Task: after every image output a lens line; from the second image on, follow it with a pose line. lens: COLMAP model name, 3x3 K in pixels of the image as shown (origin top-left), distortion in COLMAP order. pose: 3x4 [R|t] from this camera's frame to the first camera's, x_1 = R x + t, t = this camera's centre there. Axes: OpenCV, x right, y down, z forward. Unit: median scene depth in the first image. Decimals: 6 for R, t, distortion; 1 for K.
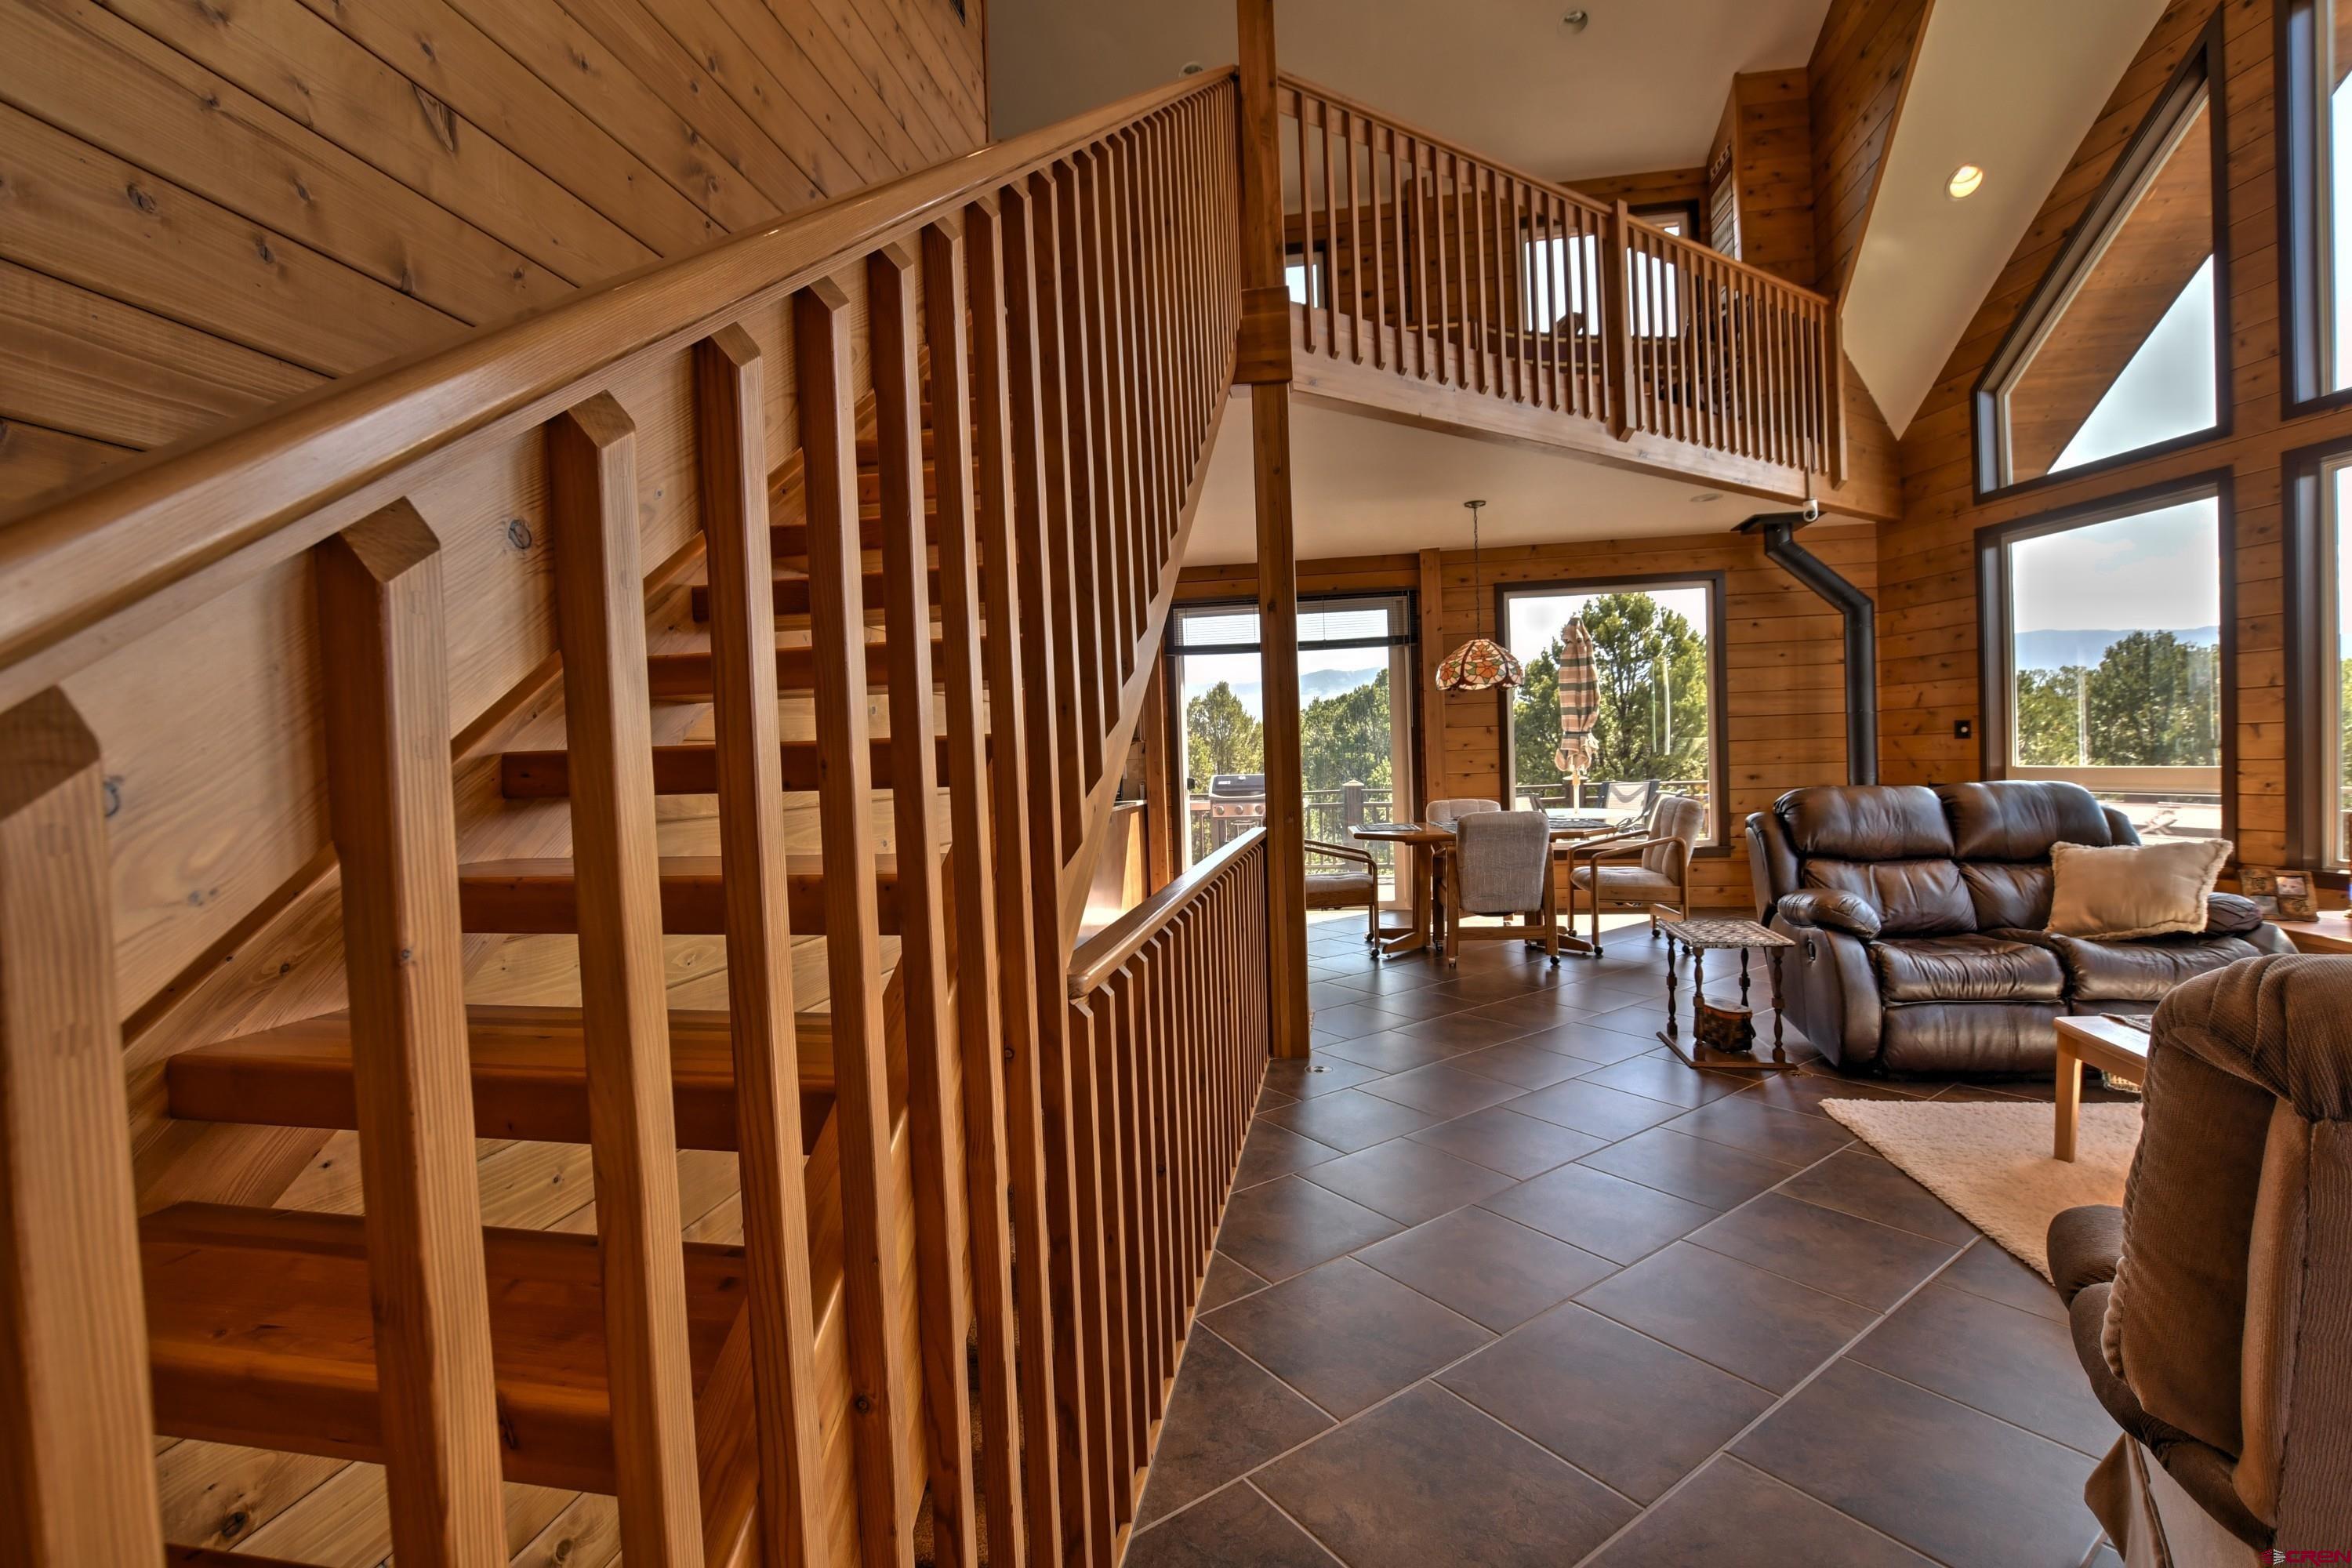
lens RADIAL K [[1036.9, 0, 1170.8], [0, 1036.9, 786.3], [0, 0, 1]] dist [-0.031865, 0.004961]
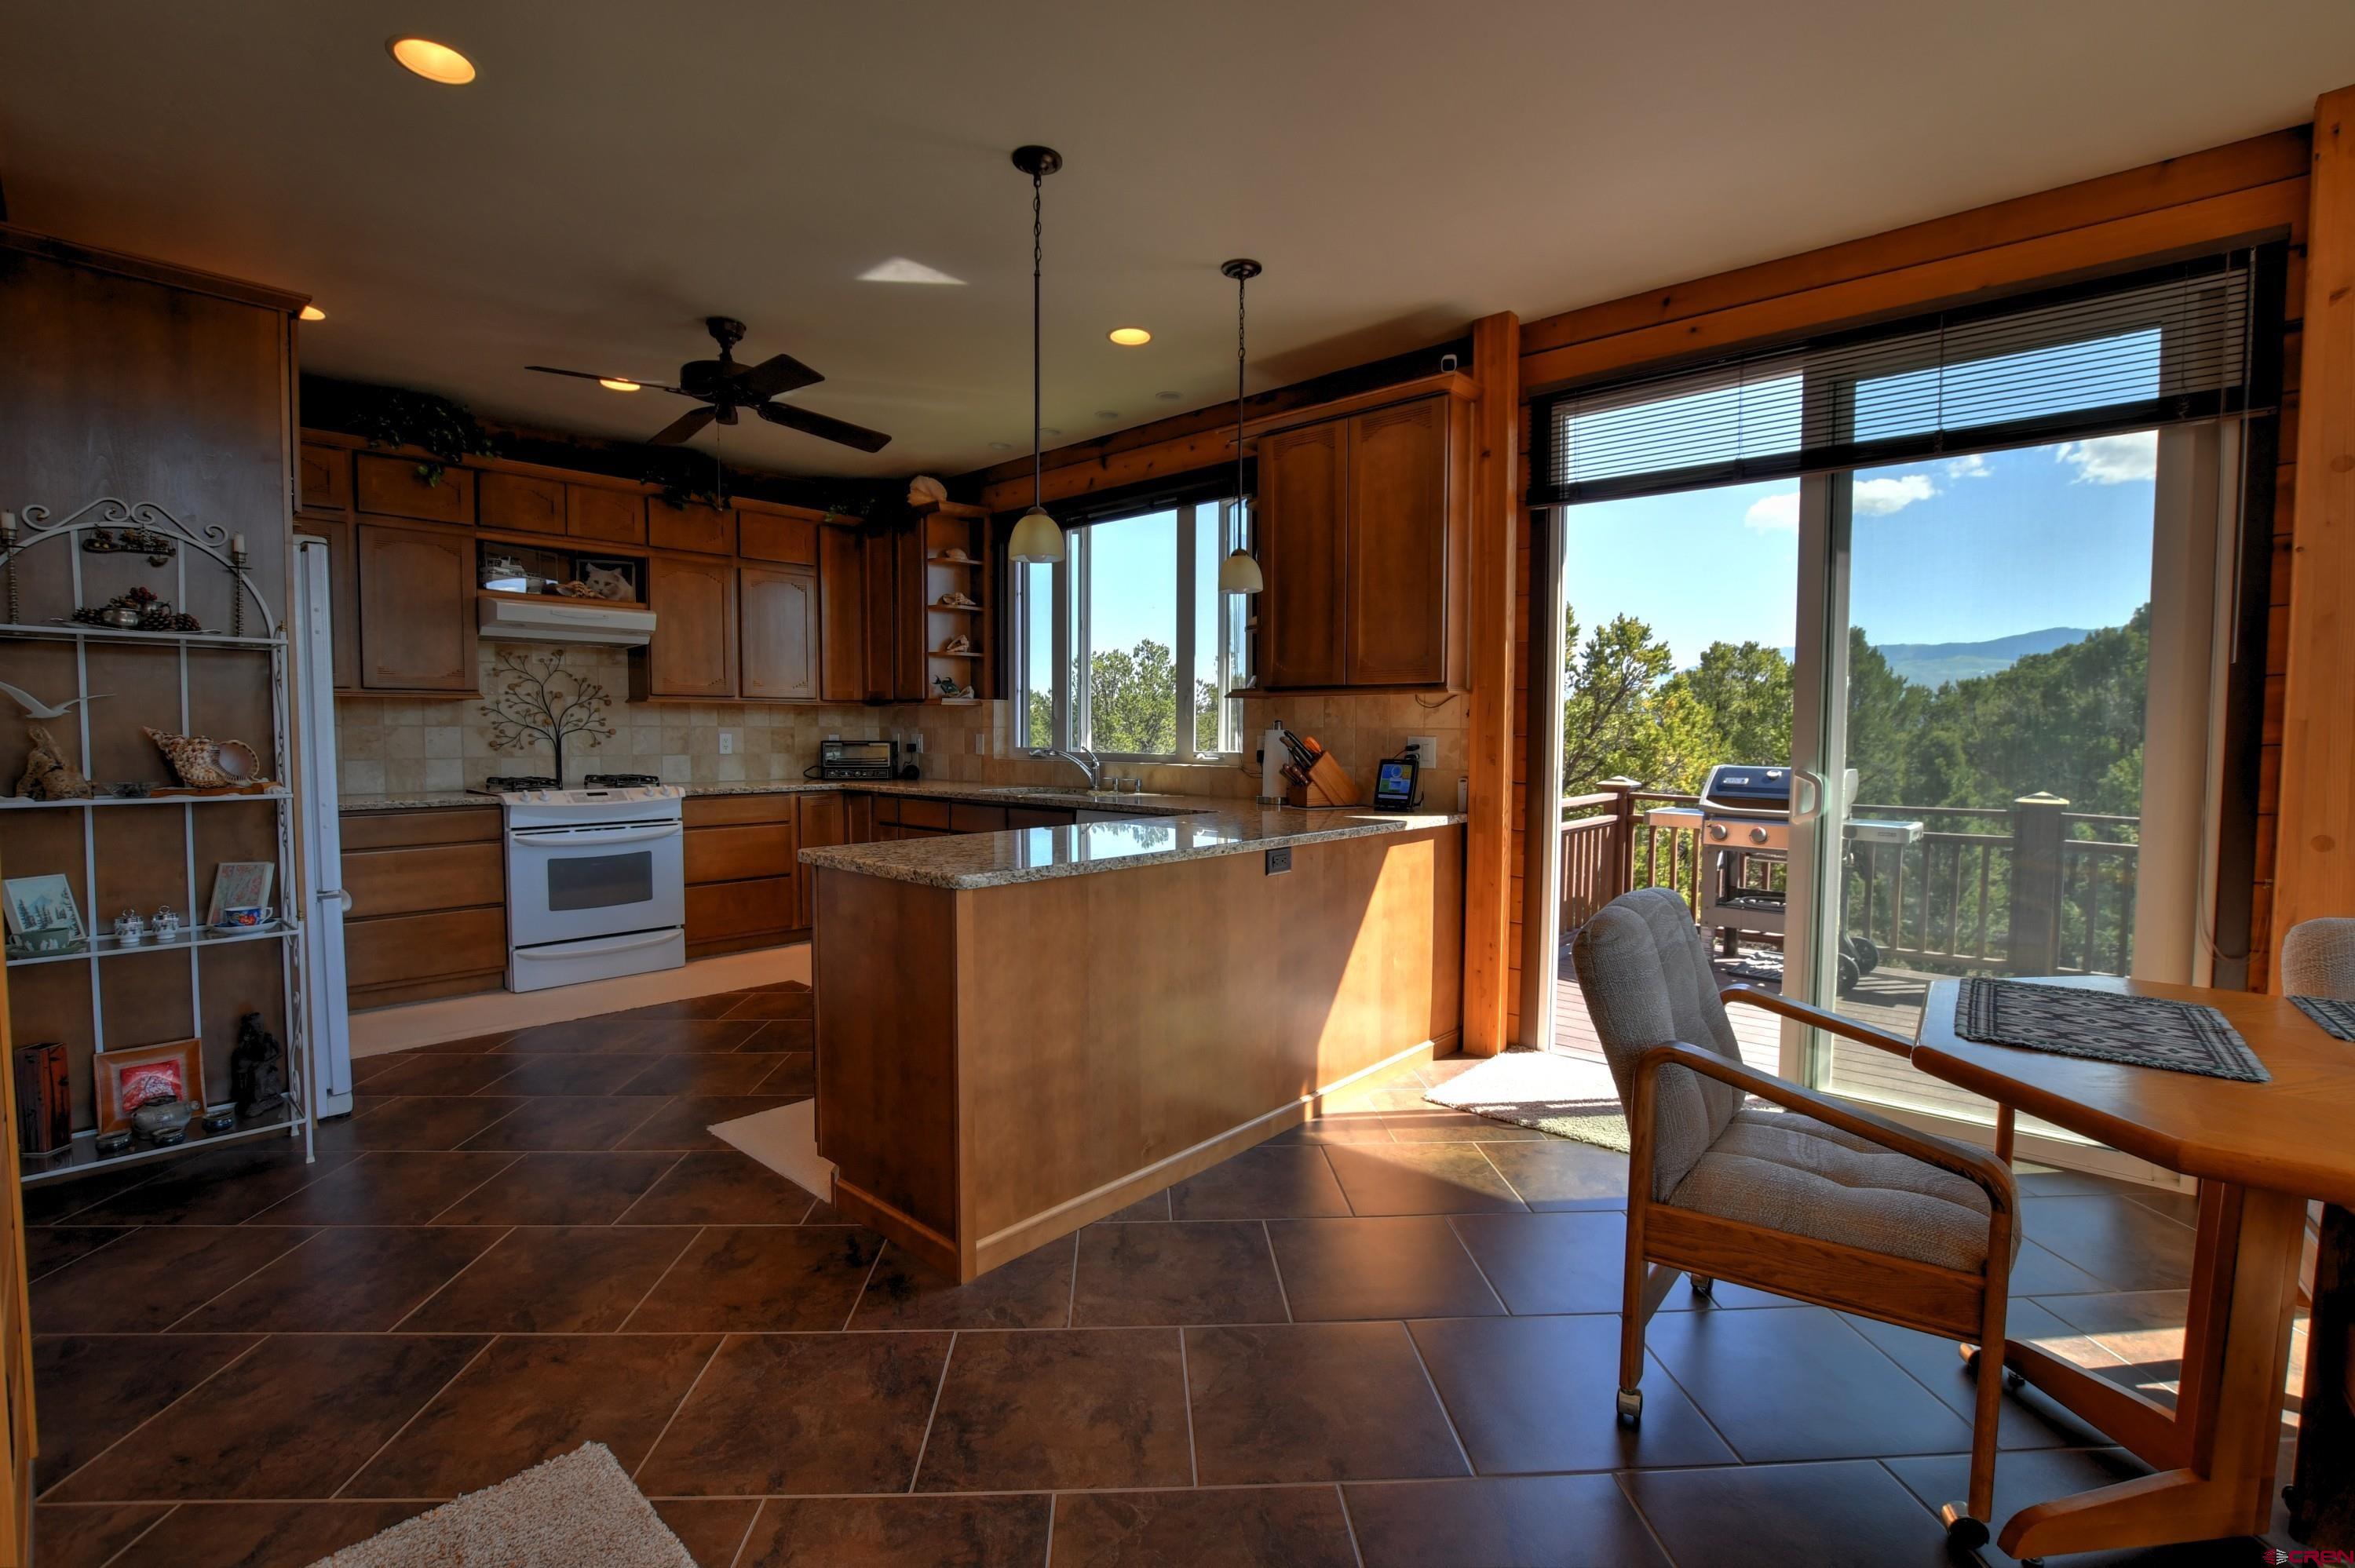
lens RADIAL K [[1038.0, 0, 1175.7], [0, 1038.0, 788.5], [0, 0, 1]] dist [-0.031865, 0.004961]
pose [[0.846779, 0.066639, -0.527755, 0.165288], [-0.046767, 0.997607, 0.050930, -0.024620], [0.529886, -0.018445, 0.847868, 0.756452]]
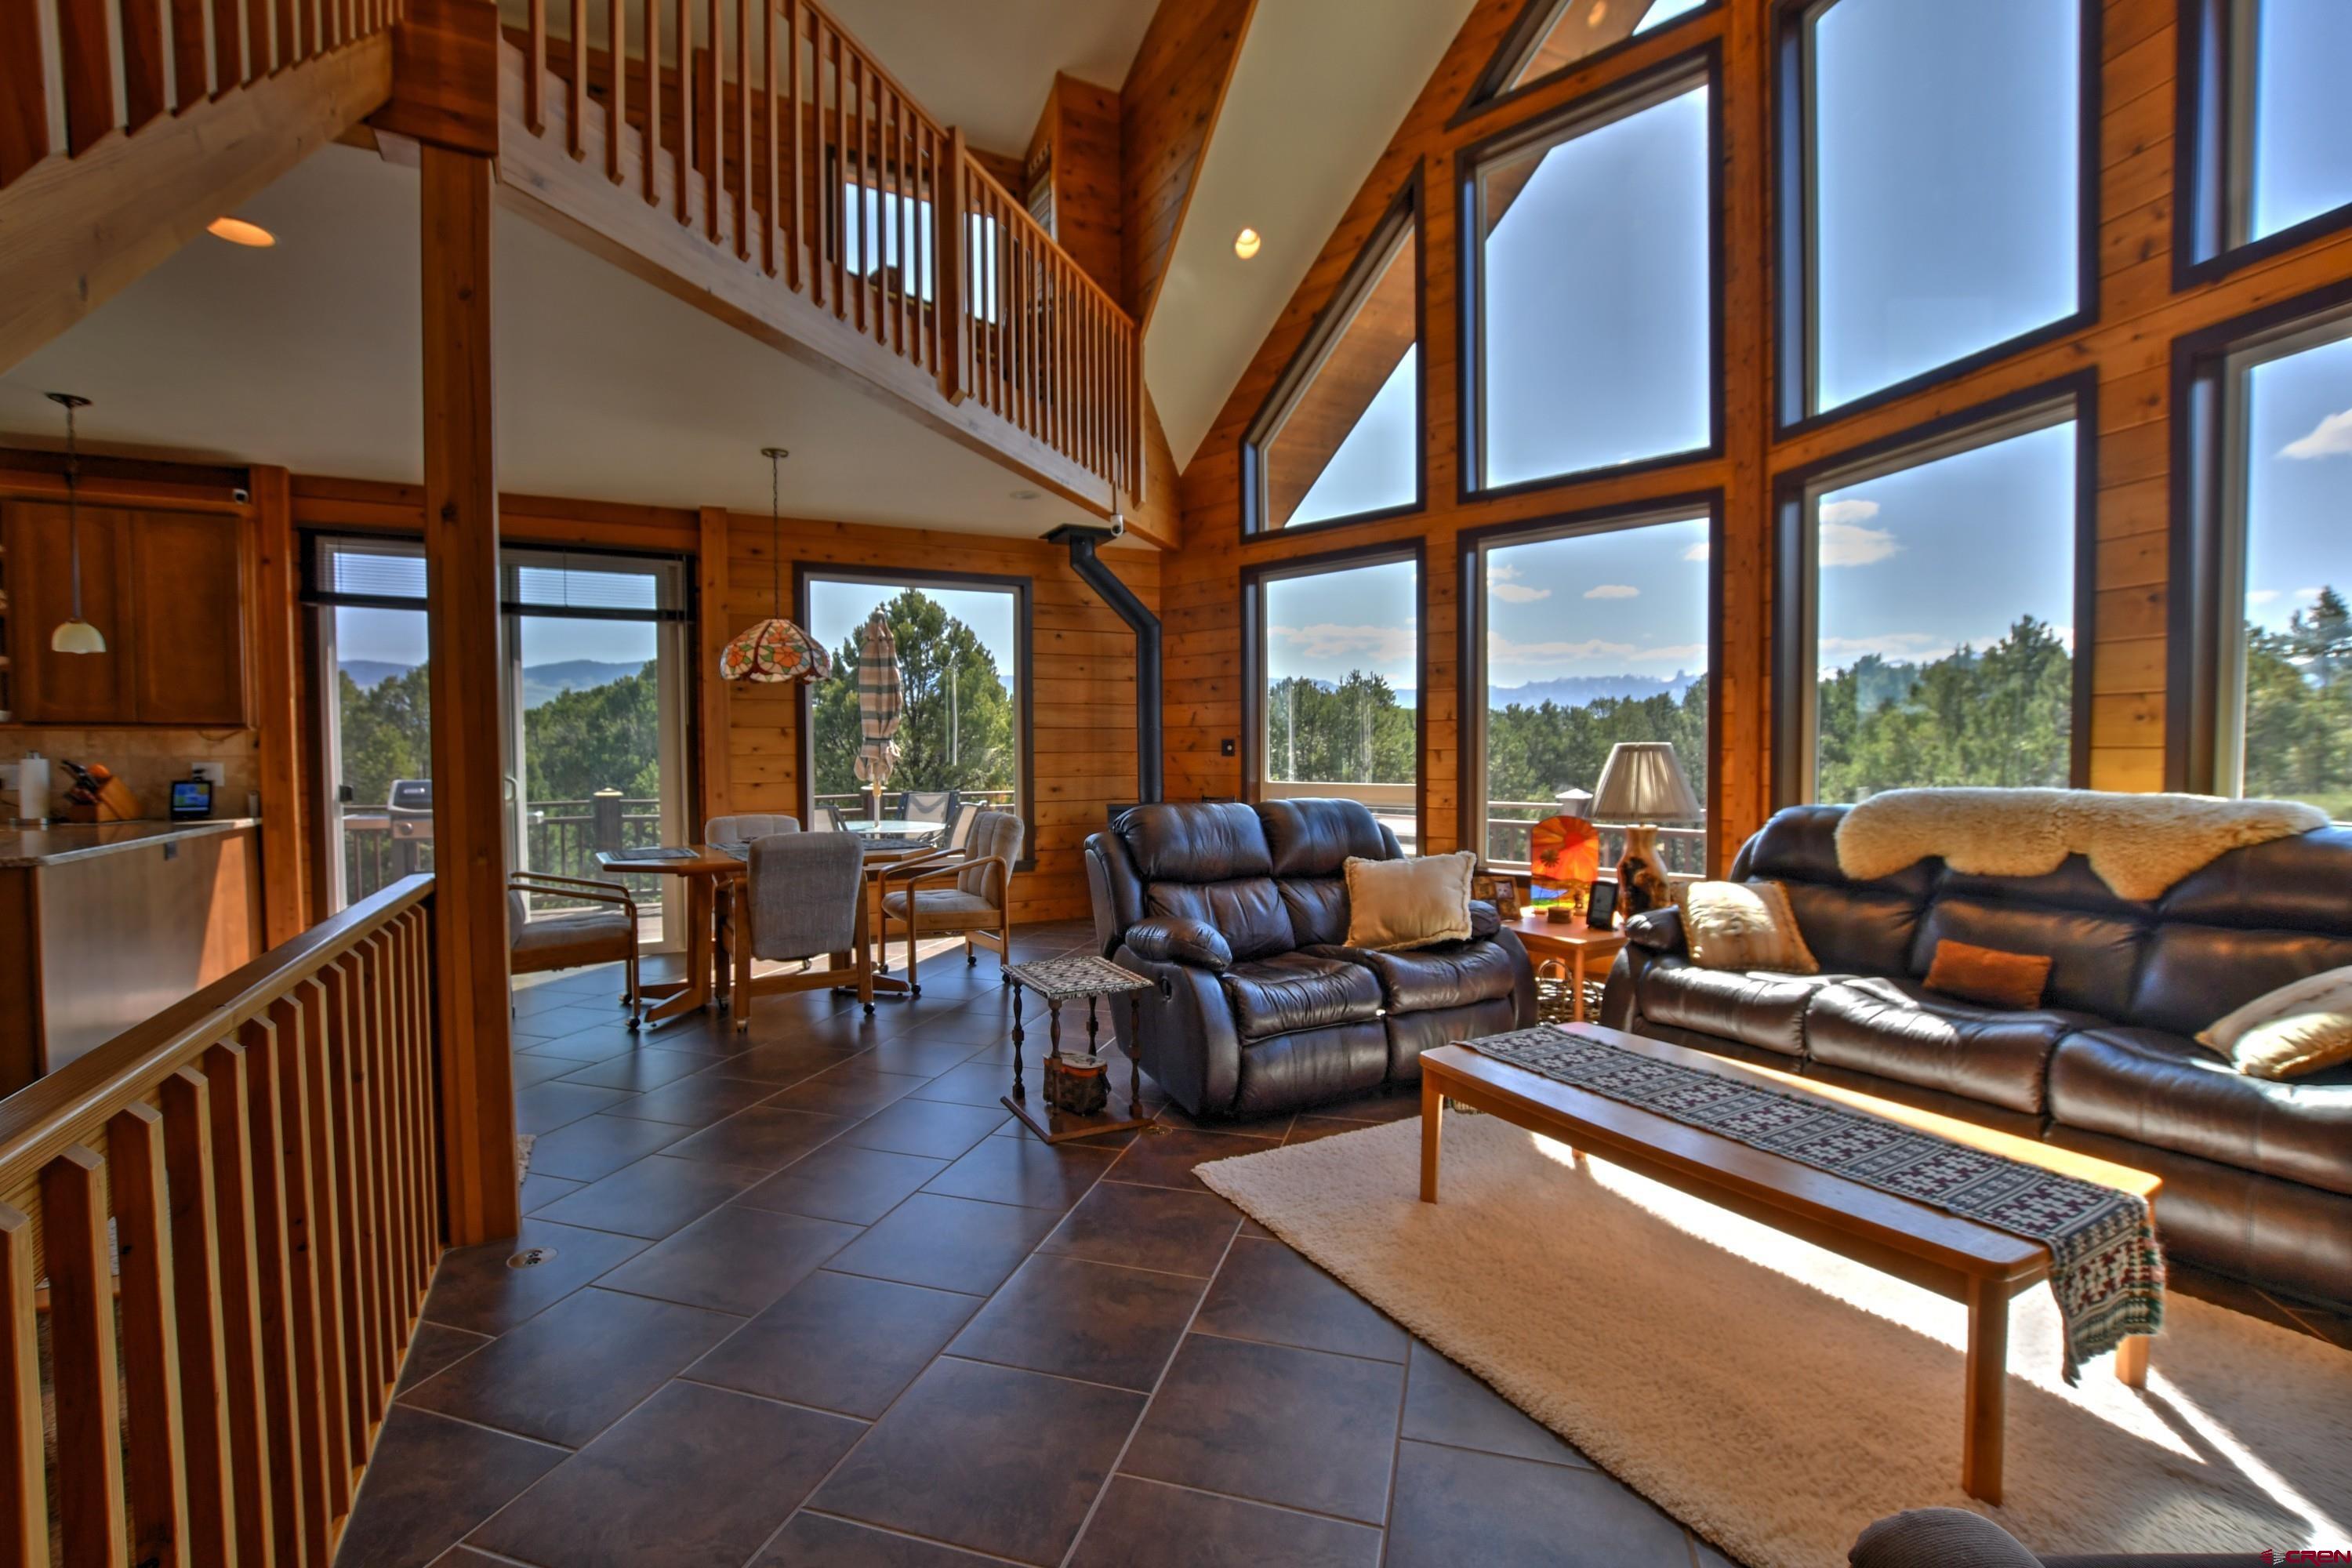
lens RADIAL K [[1036.9, 0, 1174.4], [0, 1036.9, 784.4], [0, 0, 1]] dist [-0.031865, 0.004961]
pose [[0.781708, 0.008677, 0.623584, 0.042020], [-0.003864, 0.999951, -0.009070, -0.006990], [-0.623632, 0.004680, 0.781704, 0.190662]]
